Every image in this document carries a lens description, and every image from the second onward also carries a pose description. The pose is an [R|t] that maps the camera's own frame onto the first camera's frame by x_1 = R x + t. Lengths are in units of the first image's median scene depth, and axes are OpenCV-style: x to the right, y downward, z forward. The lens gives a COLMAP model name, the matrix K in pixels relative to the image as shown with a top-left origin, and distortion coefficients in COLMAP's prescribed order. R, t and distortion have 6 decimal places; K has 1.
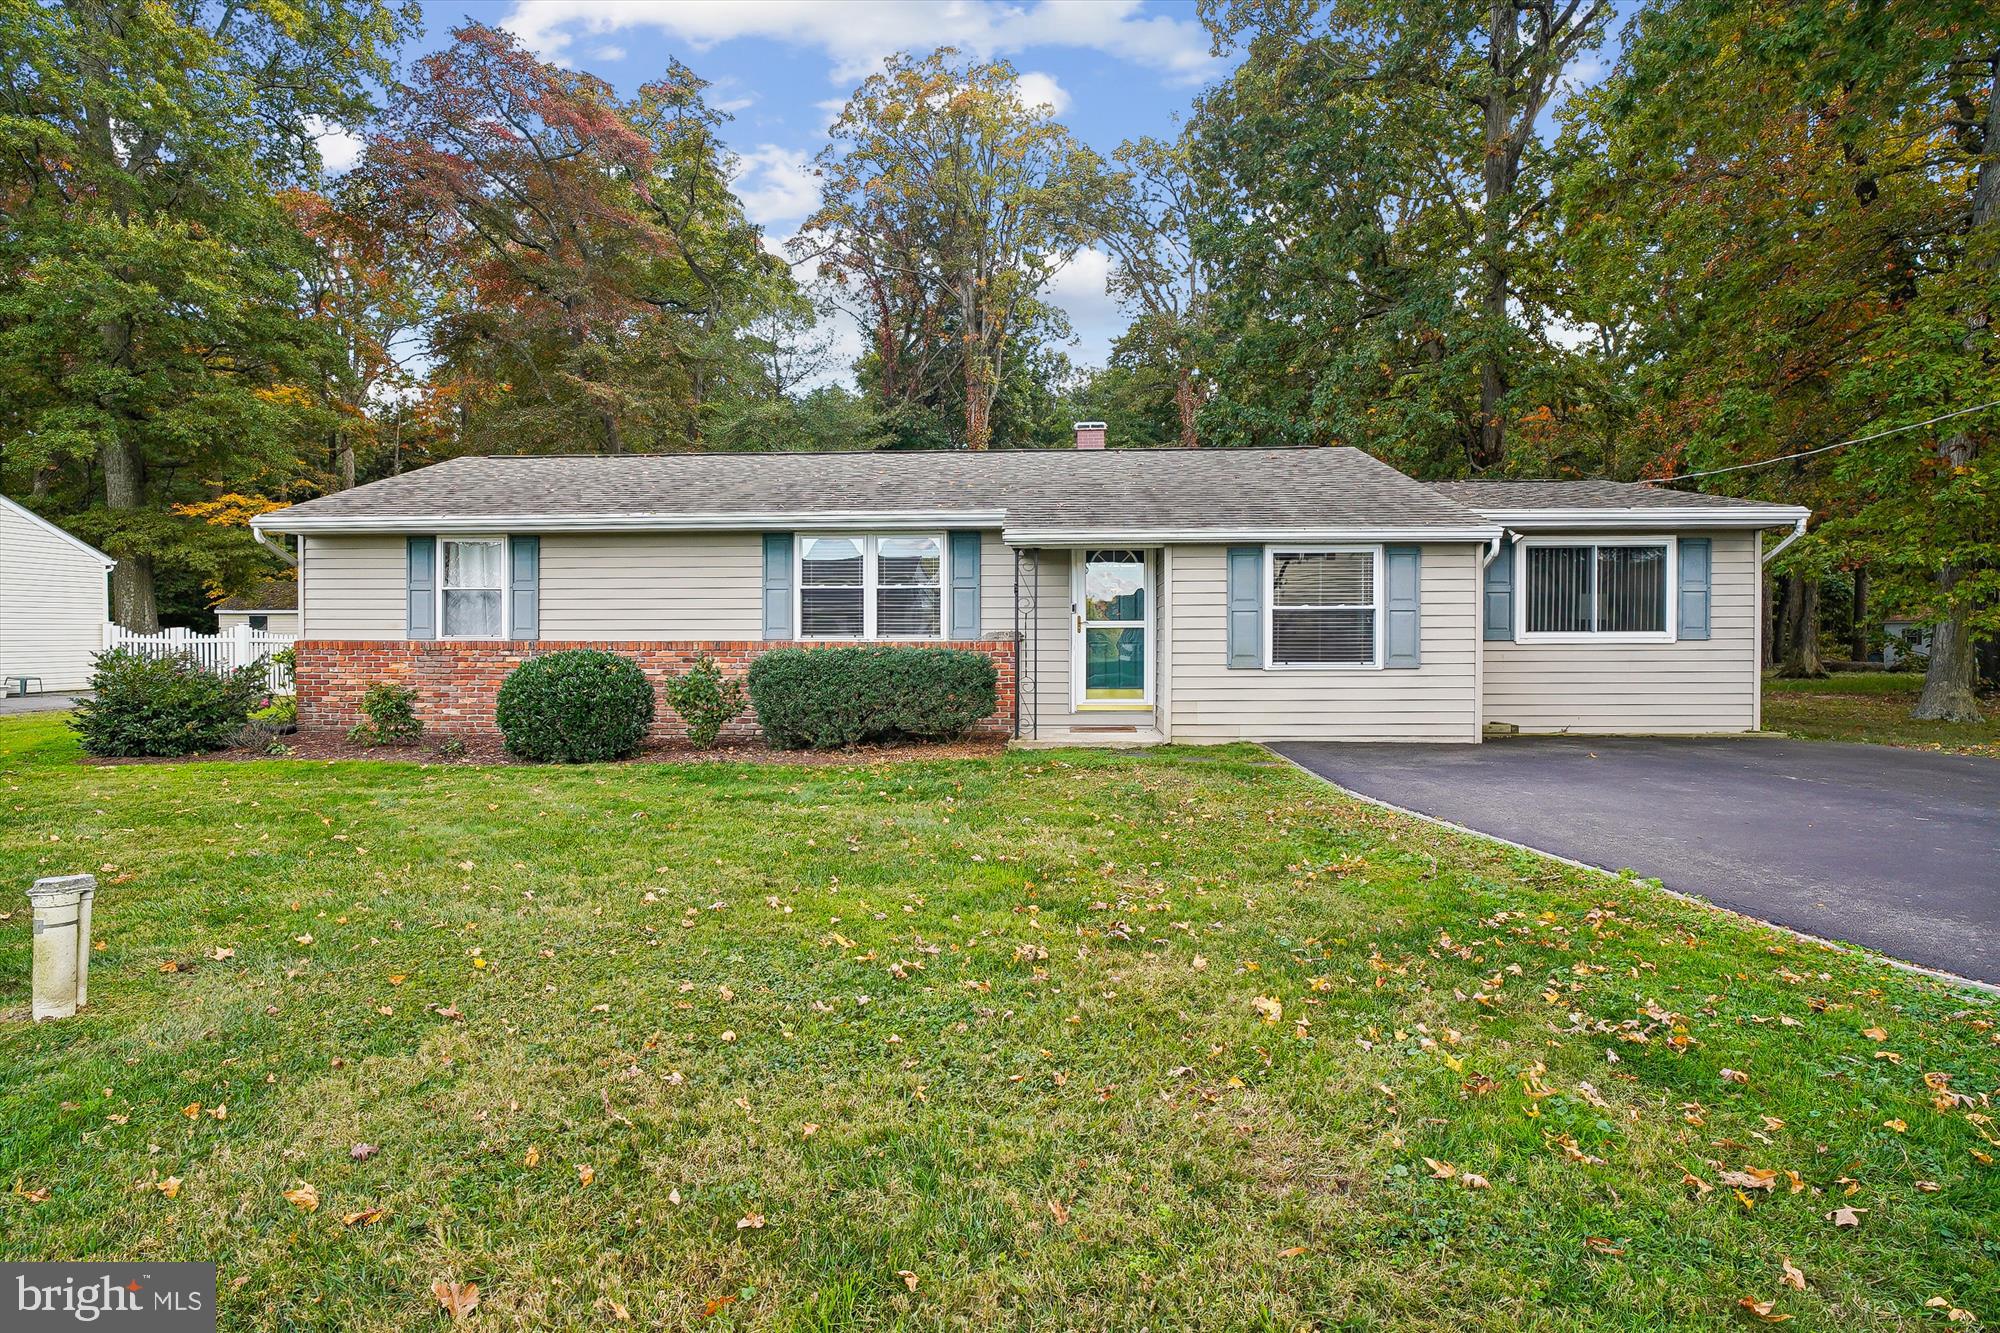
lens RADIAL K [[1043.4, 0, 1000.0], [0, 1043.4, 666.5], [0, 0, 1]] dist [-0.045268, 0.024933]
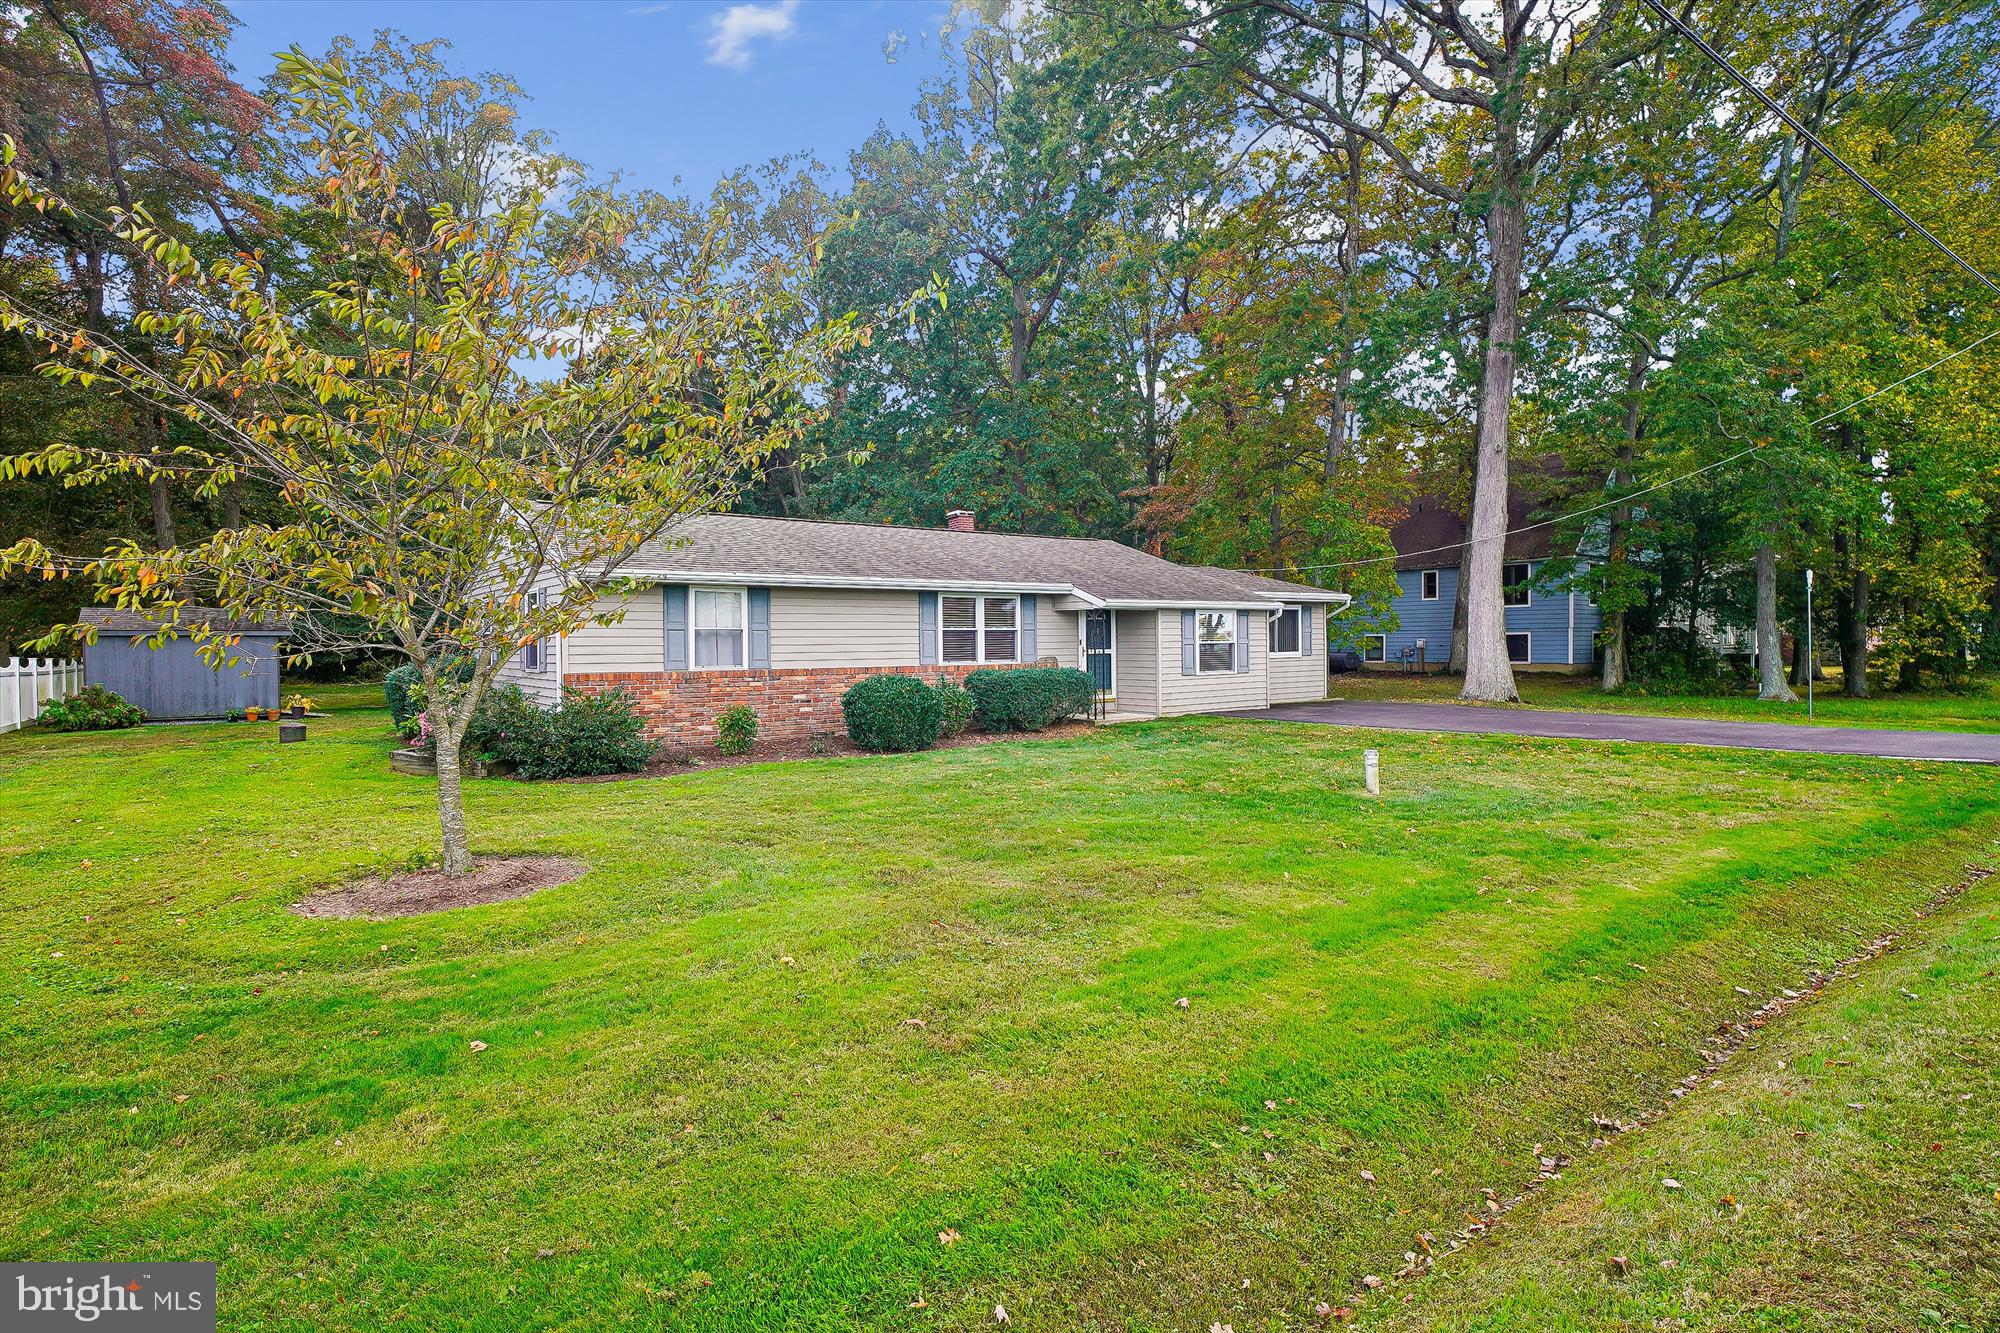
lens RADIAL K [[1050.9, 0, 994.1], [0, 1050.9, 640.2], [0, 0, 1]] dist [-0.036833, 0.019108]
pose [[0.764277, -0.006295, 0.644858, -1.116276], [0.027989, 0.999334, -0.023418, -0.023381], [-0.644281, 0.035947, 0.763944, -0.197981]]
